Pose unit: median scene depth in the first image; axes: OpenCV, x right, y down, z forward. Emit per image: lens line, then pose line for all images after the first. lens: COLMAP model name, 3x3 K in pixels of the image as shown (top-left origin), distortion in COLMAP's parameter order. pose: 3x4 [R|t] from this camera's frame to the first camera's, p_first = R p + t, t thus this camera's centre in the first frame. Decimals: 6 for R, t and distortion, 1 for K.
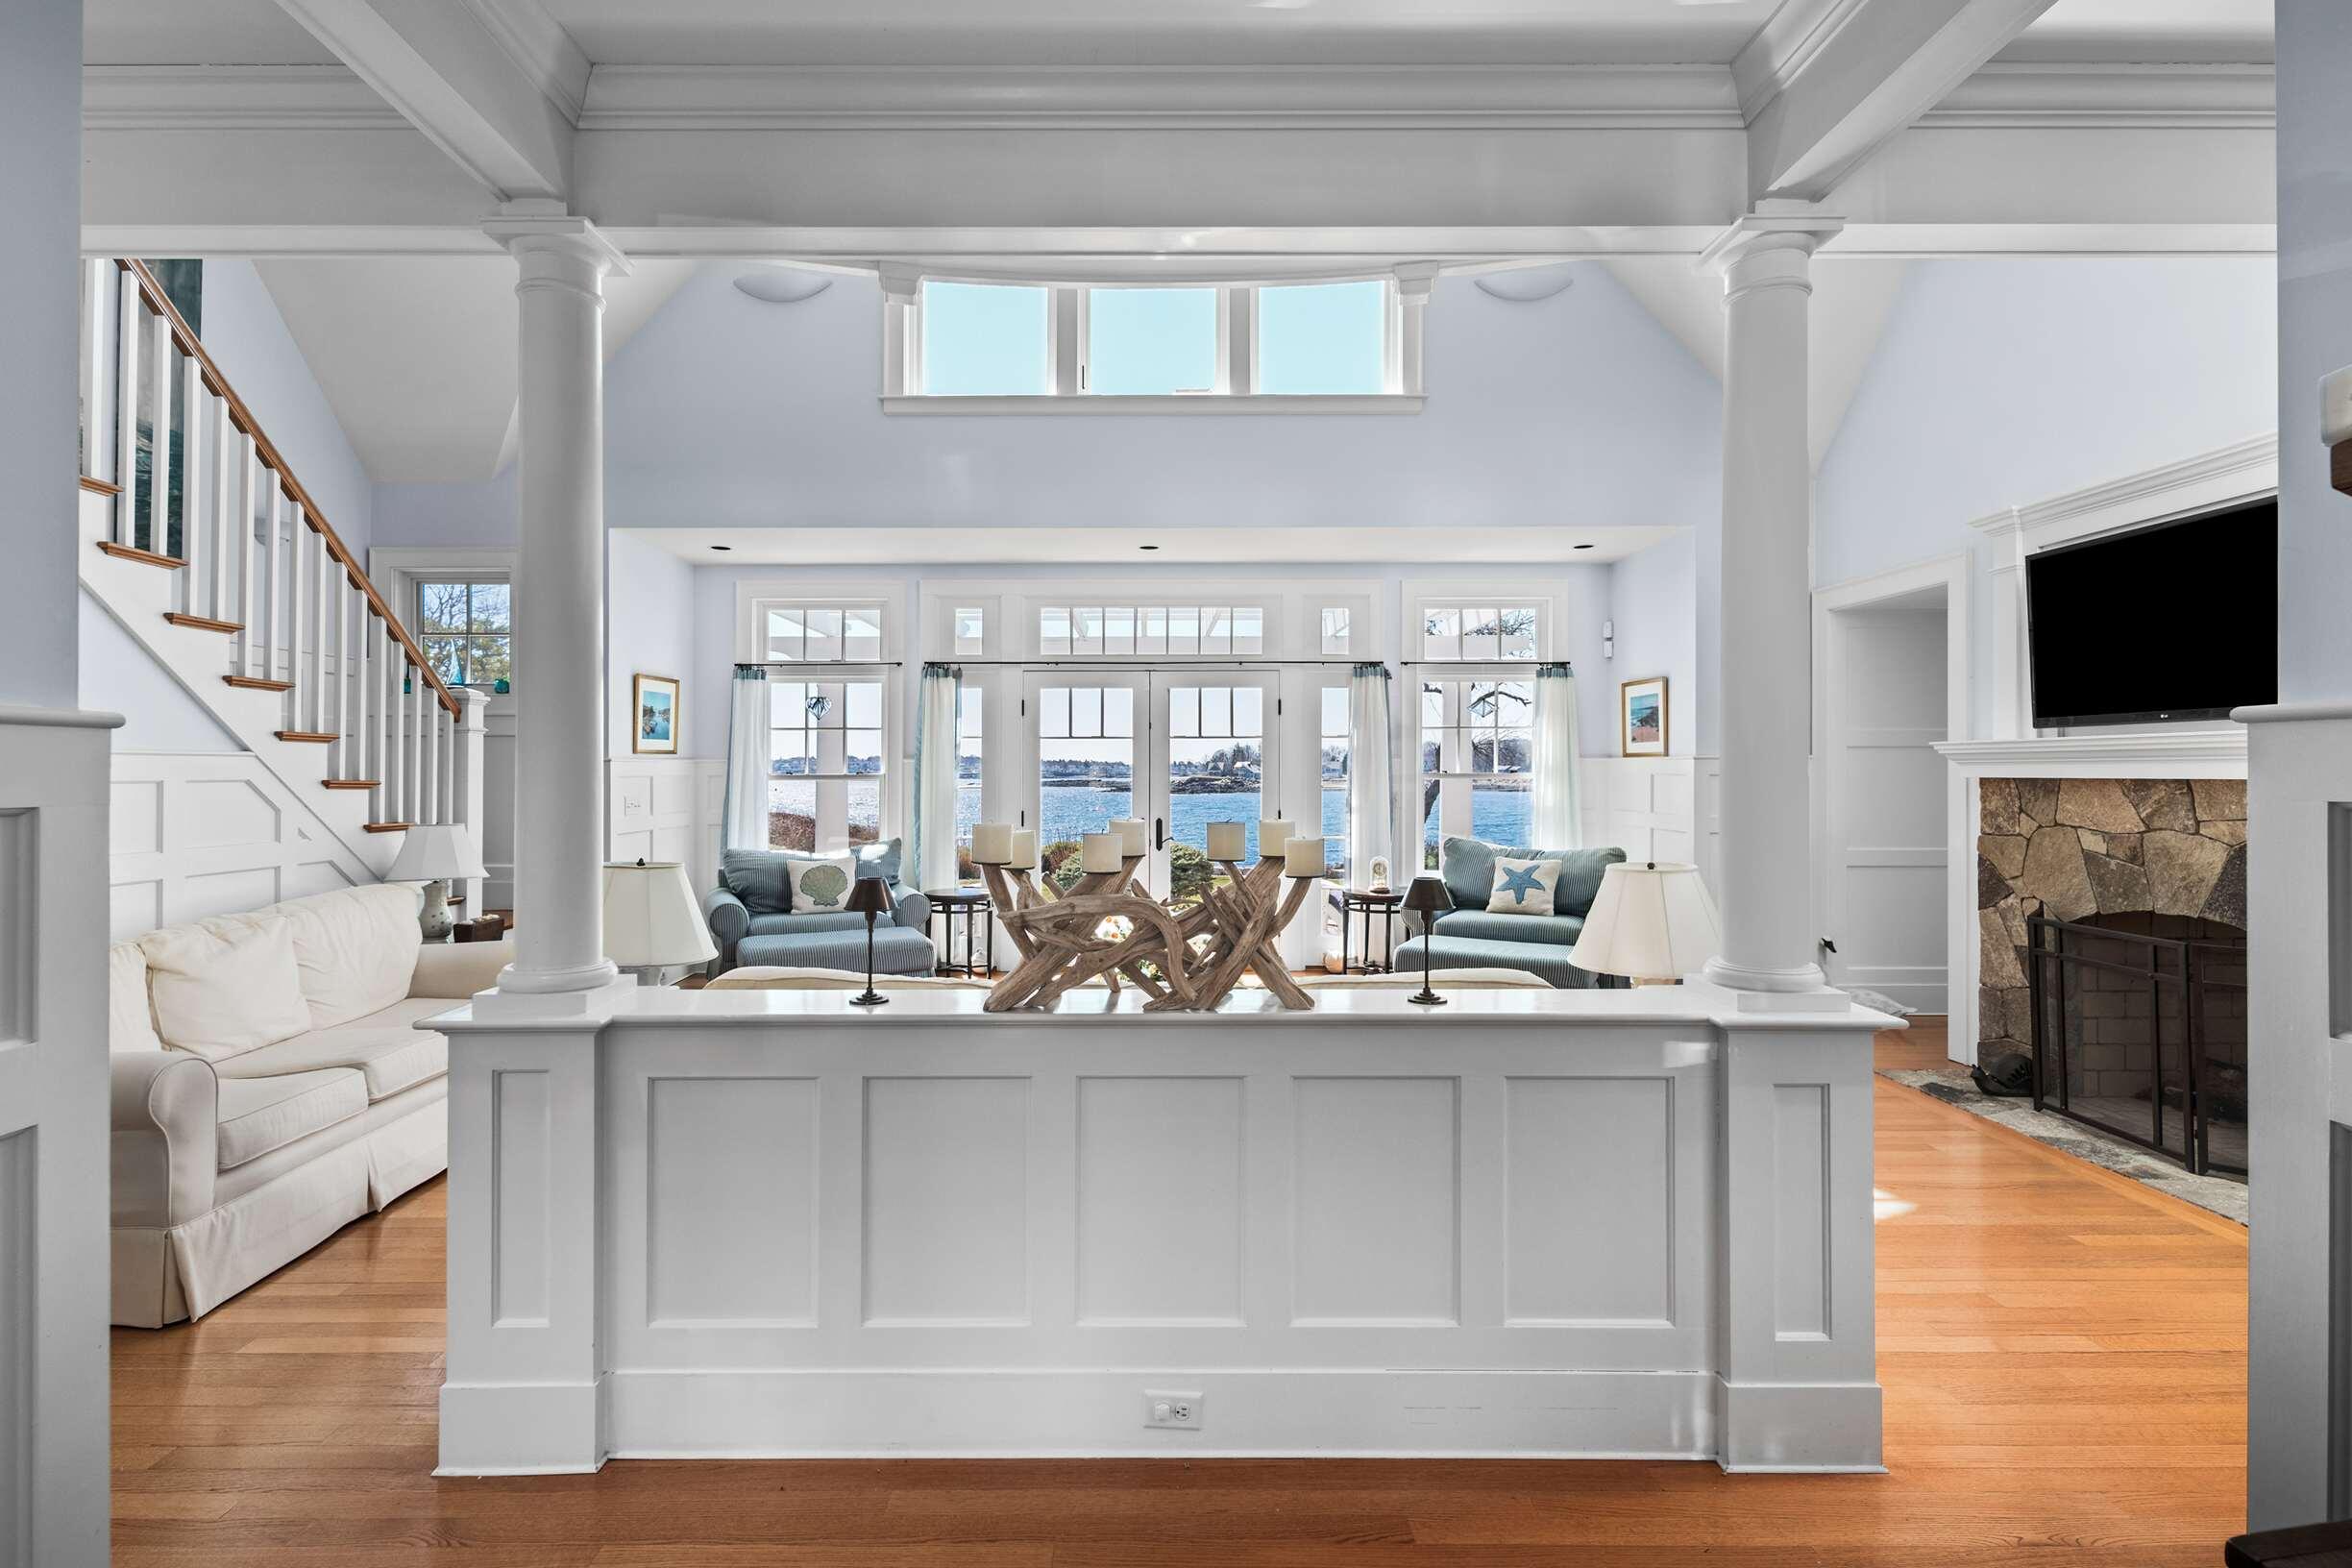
lens RADIAL K [[1050.1, 0, 1166.1], [0, 1050.1, 767.8], [0, 0, 1]] dist [0.006400, 0.000610]
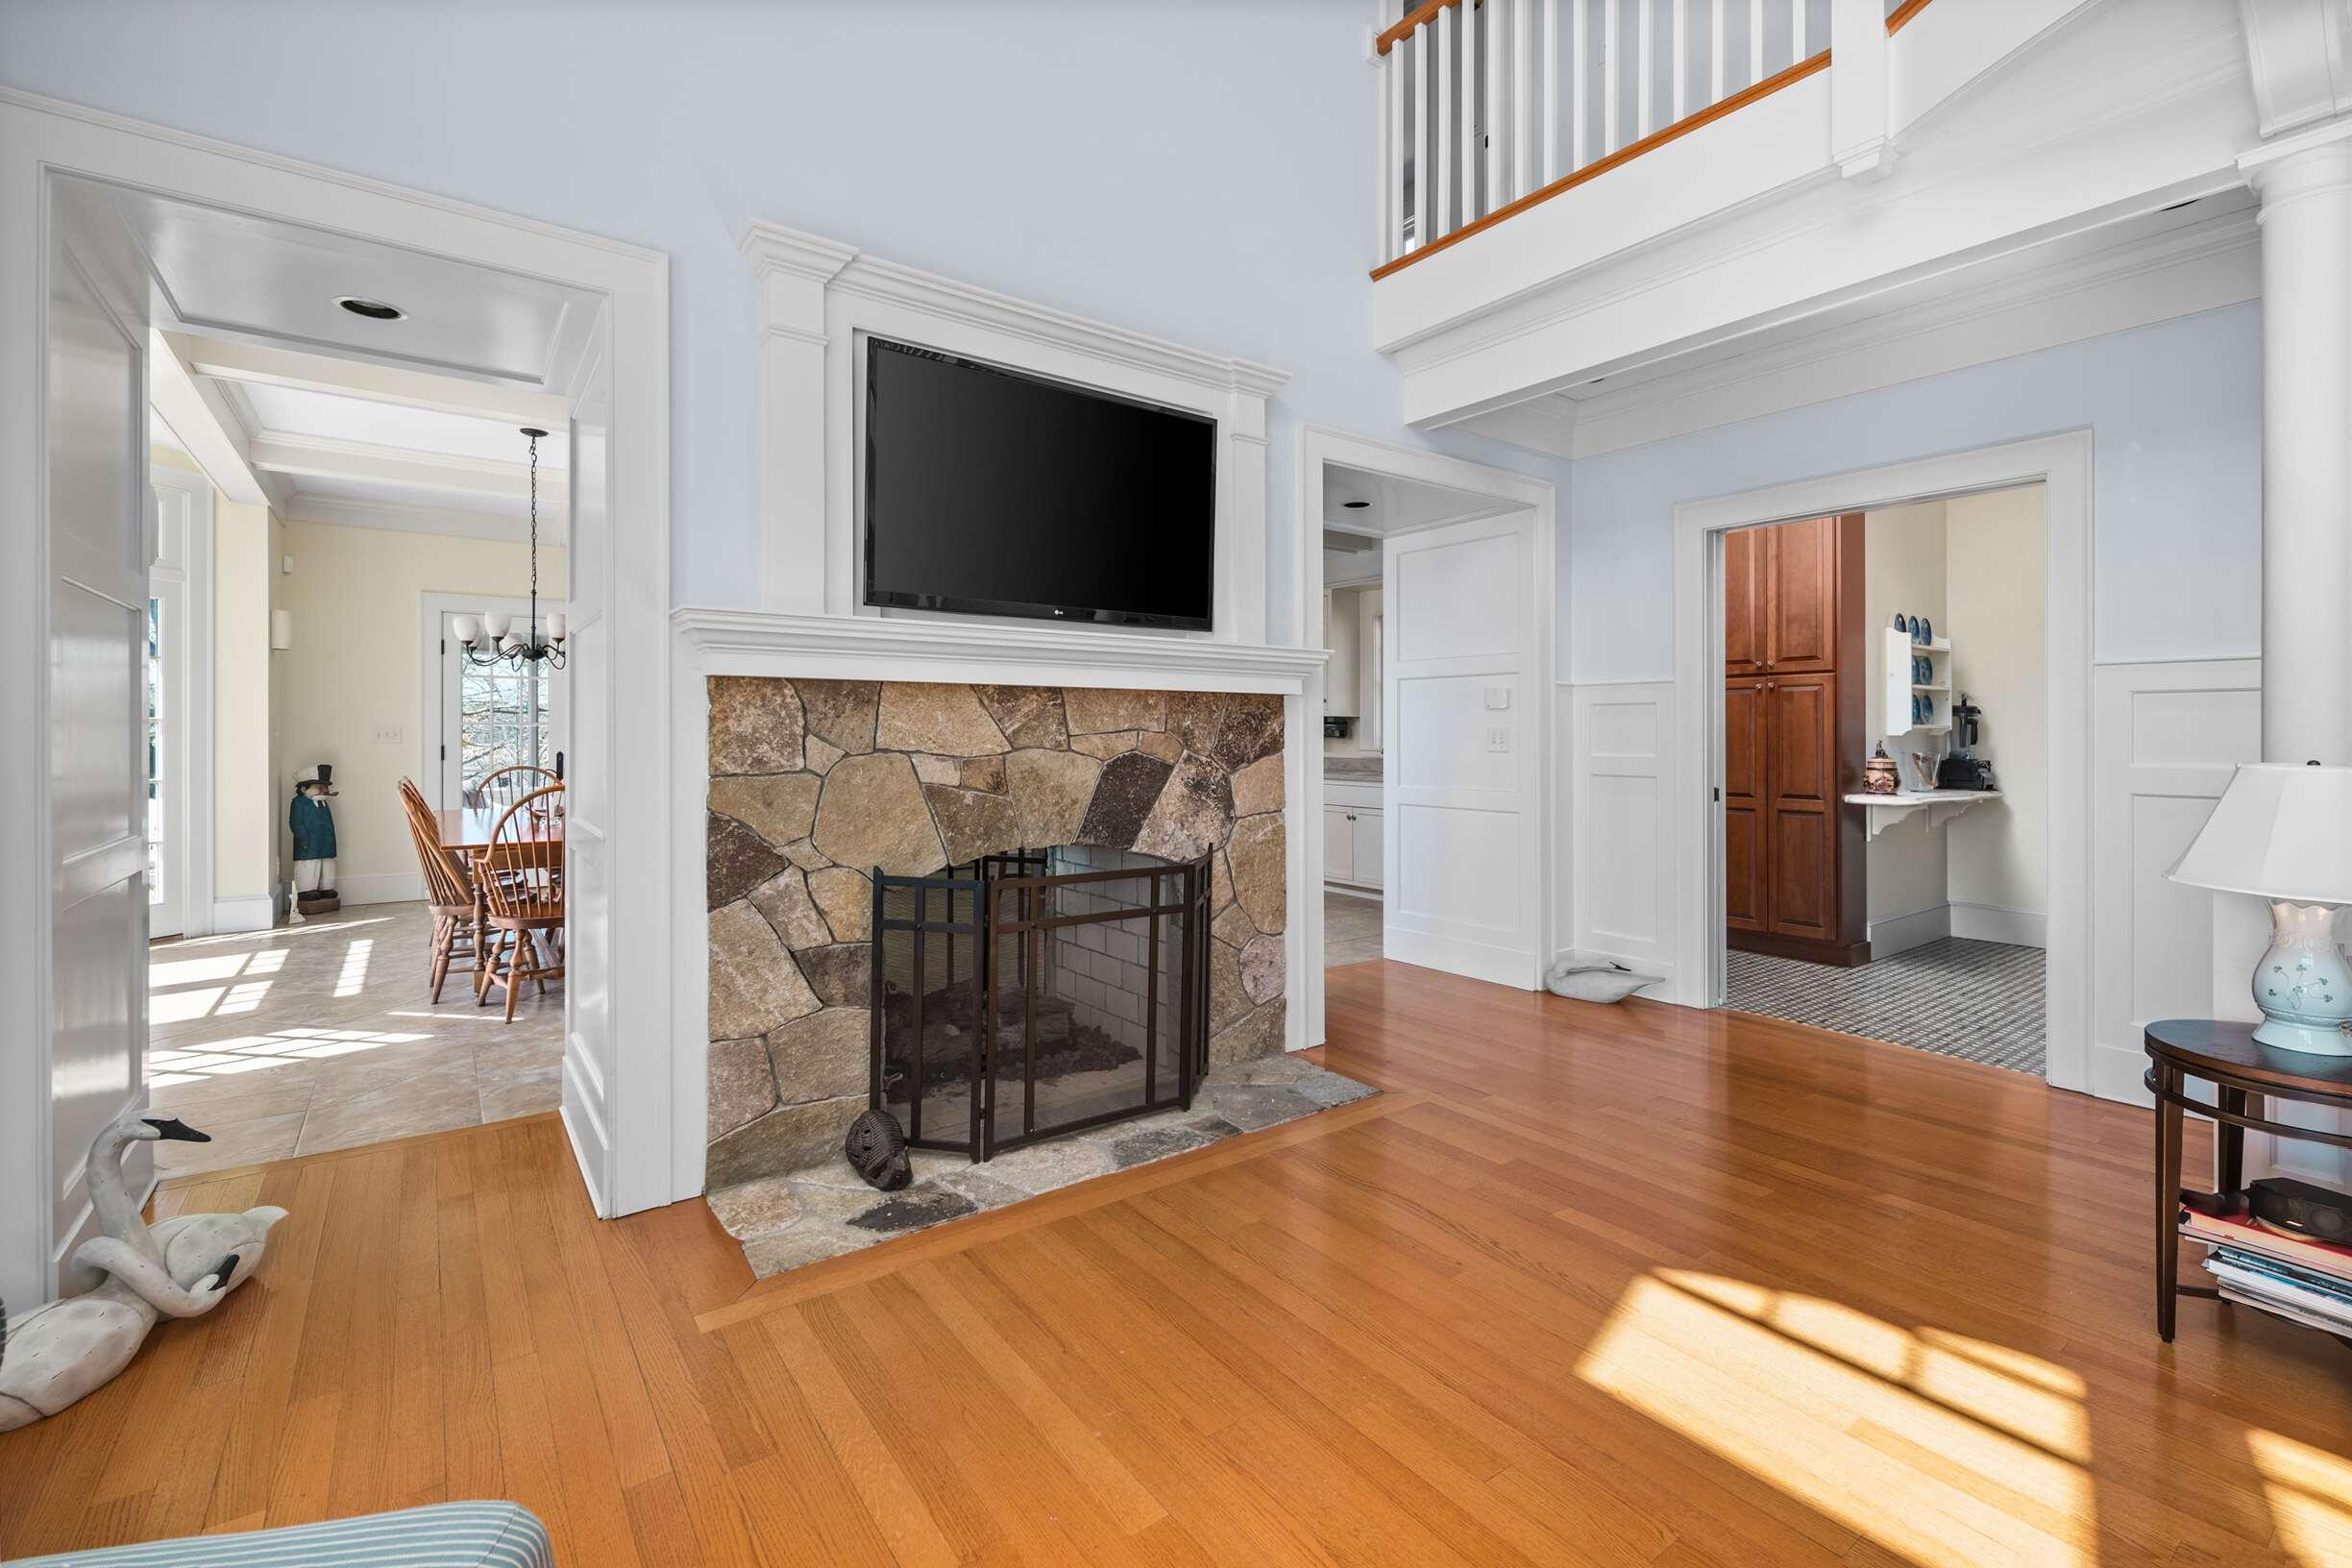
lens RADIAL K [[1050.1, 0, 1236.3], [0, 1050.1, 724.8], [0, 0, 1]] dist [0.006400, 0.000610]
pose [[-0.609200, 0.000235, 0.793017, 0.161273], [-0.010530, 0.999909, -0.008385, 0.038799], [-0.792947, -0.013459, -0.609142, 1.168683]]
